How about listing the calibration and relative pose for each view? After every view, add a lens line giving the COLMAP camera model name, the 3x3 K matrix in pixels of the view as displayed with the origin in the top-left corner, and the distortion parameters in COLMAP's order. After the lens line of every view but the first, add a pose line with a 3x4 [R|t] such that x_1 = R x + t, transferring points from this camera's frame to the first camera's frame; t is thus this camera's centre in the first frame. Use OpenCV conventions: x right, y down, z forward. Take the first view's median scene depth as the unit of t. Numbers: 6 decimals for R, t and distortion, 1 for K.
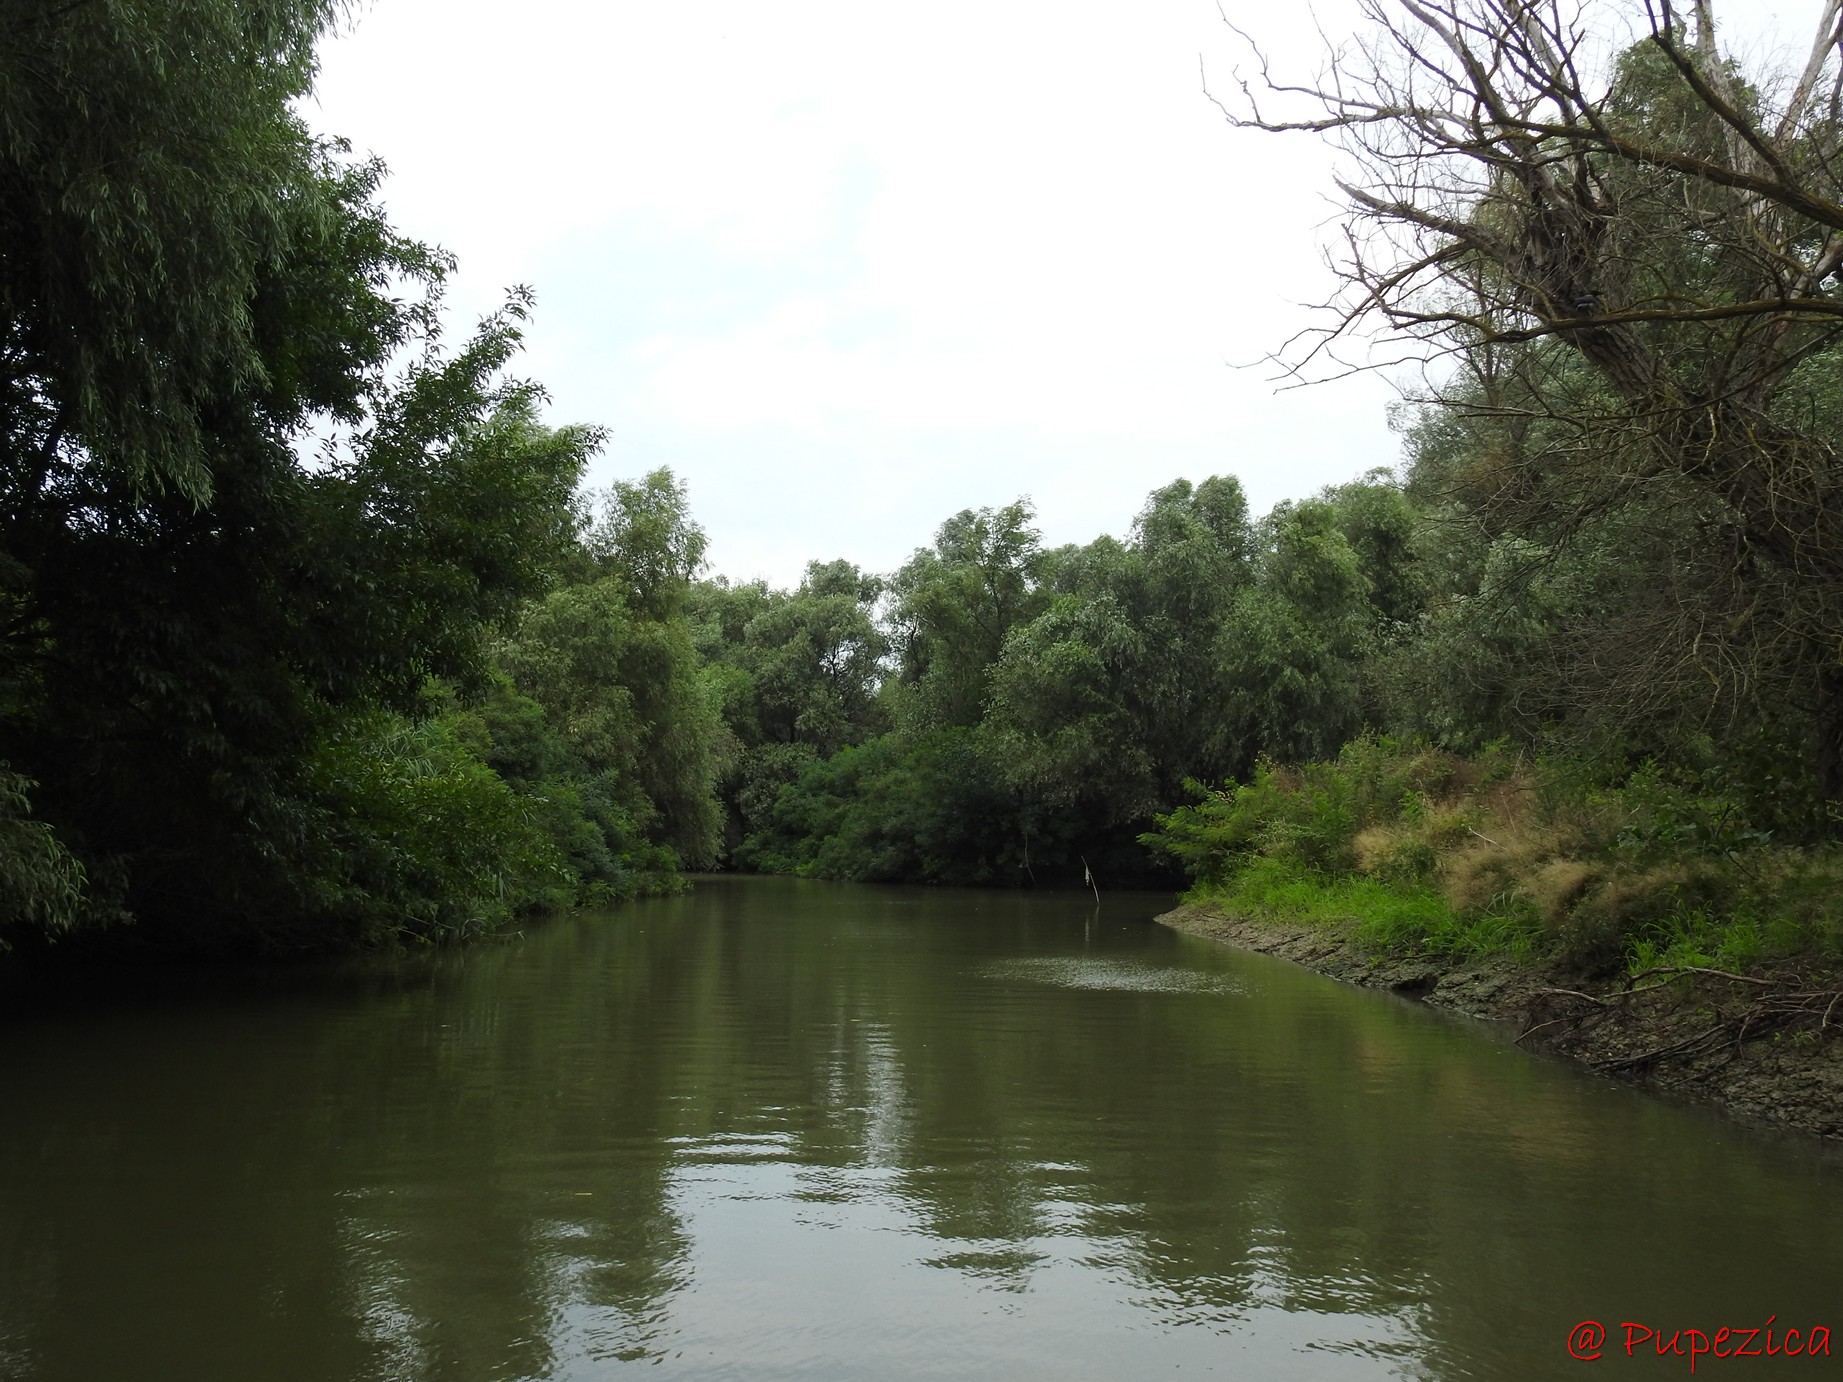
lens RADIAL K [[1622.4, 0, 921.5], [0, 1622.4, 691.0], [0, 0, 1]] dist [0.099676, -0.000715]
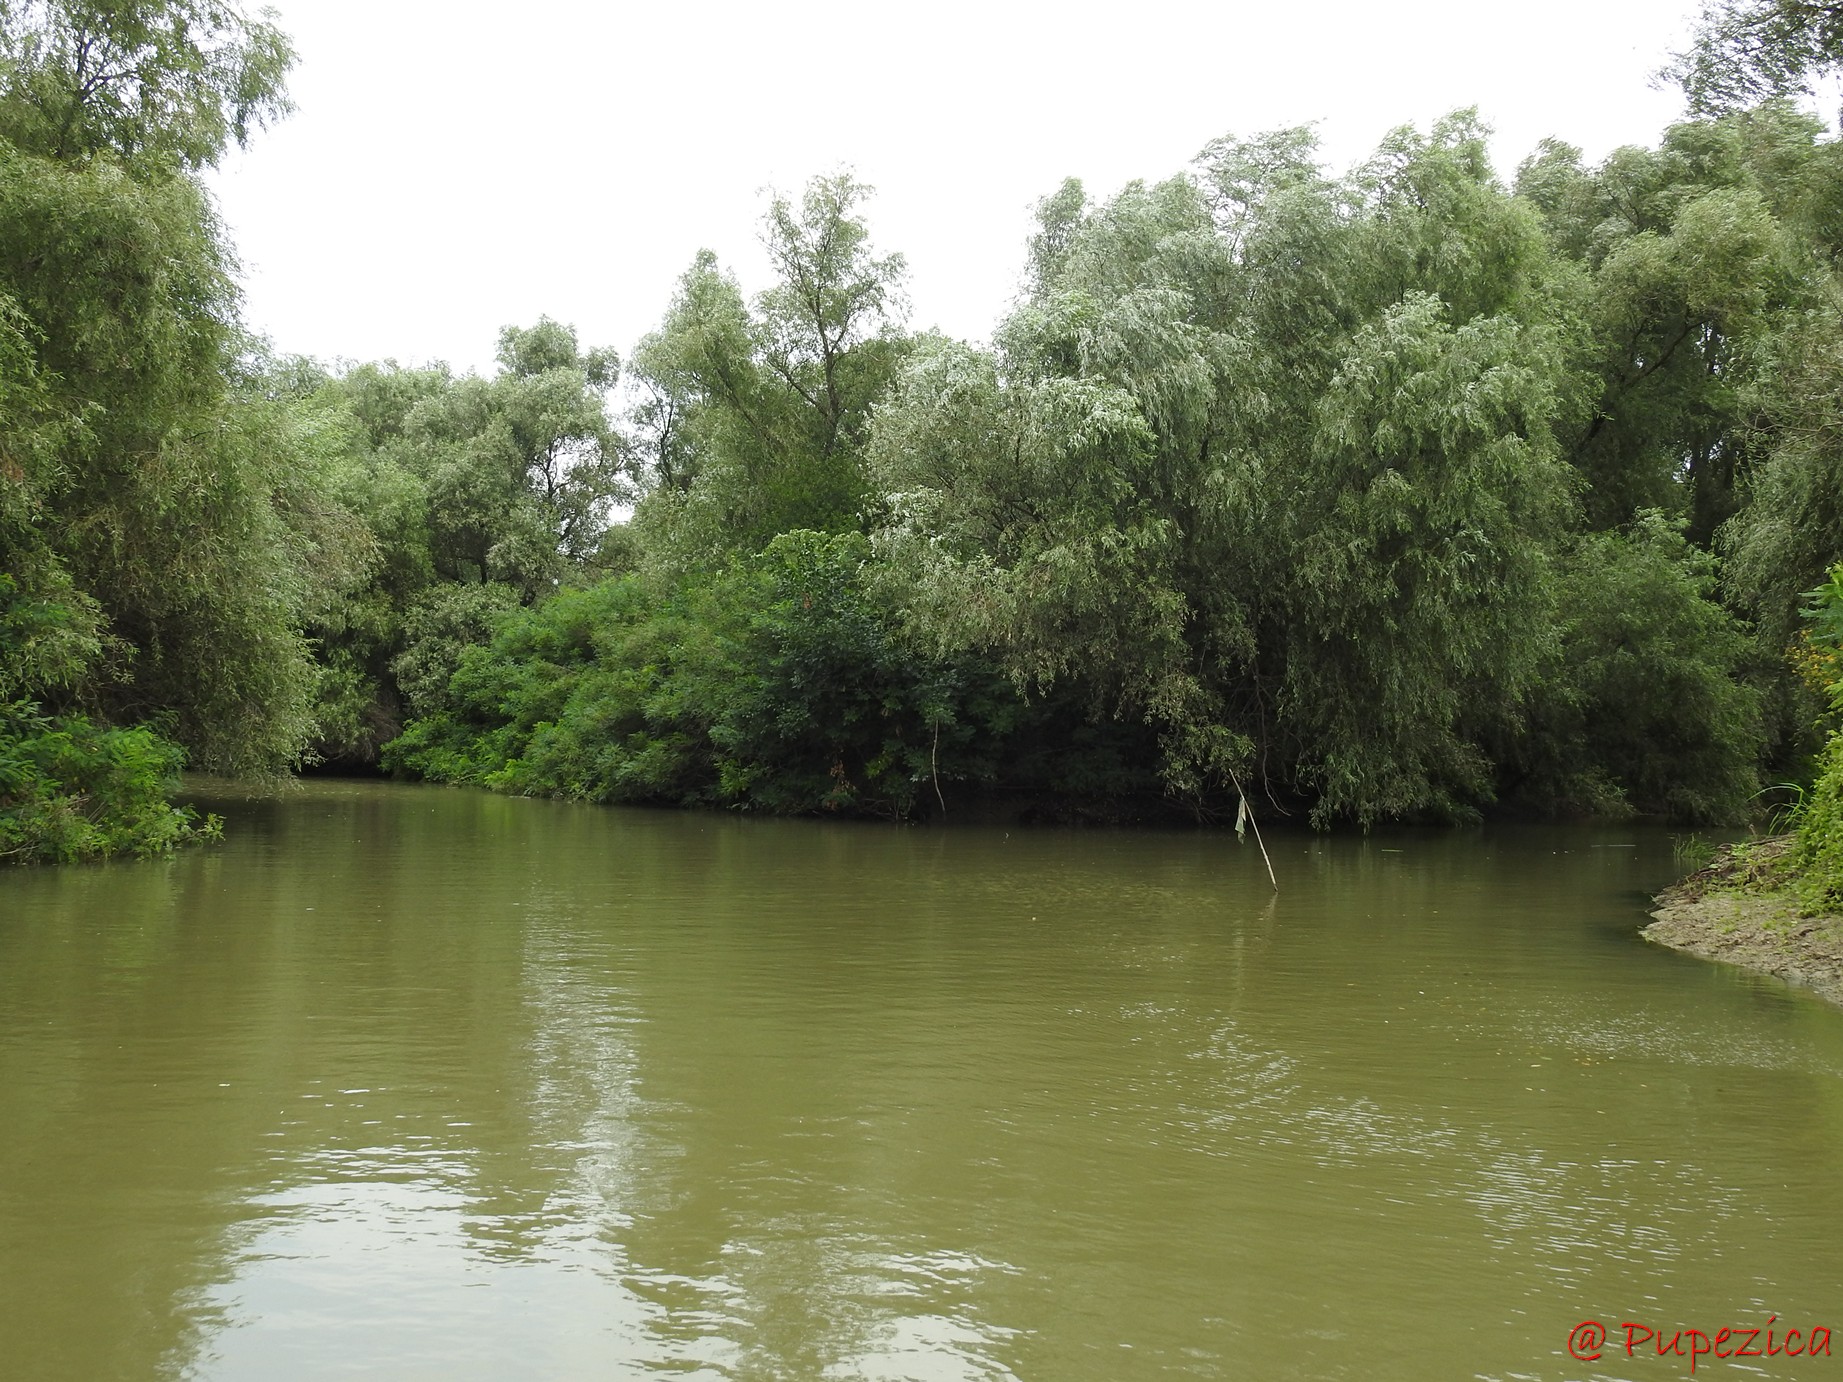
lens RADIAL K [[1622.4, 0, 921.5], [0, 1622.4, 691.0], [0, 0, 1]] dist [0.099676, -0.000715]
pose [[0.983028, 0.021777, 0.182158, -0.027150], [-0.032678, 0.997836, 0.057061, 0.034735], [-0.180521, -0.062045, 0.981612, 0.351595]]
